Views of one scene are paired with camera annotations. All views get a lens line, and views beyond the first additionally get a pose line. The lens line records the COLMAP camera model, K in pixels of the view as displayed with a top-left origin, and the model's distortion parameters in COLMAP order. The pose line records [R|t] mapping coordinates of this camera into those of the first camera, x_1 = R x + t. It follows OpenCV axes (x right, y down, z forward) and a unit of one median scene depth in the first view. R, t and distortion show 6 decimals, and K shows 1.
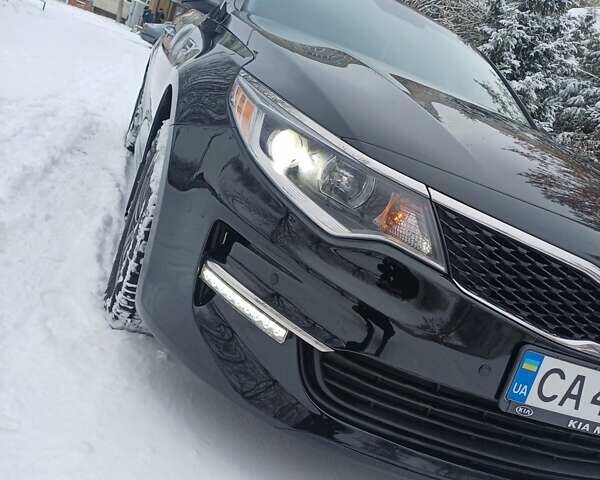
lens RADIAL K [[629.4, 0, 300.0], [0, 629.4, 240.0], [0, 0, 1]] dist [-0.002041, -0.006157]
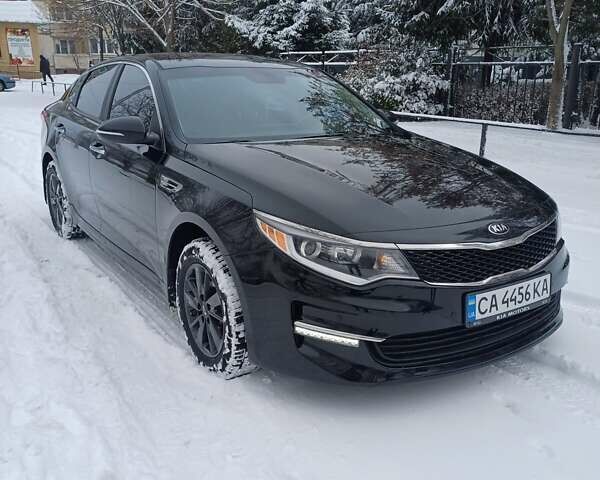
lens RADIAL K [[629.4, 0, 300.0], [0, 629.4, 240.0], [0, 0, 1]] dist [-0.002041, -0.006157]
pose [[0.890951, -0.415216, 0.183852, -0.402349], [0.396252, 0.908629, 0.131823, -0.453835], [-0.221788, -0.044596, 0.974075, -0.816109]]
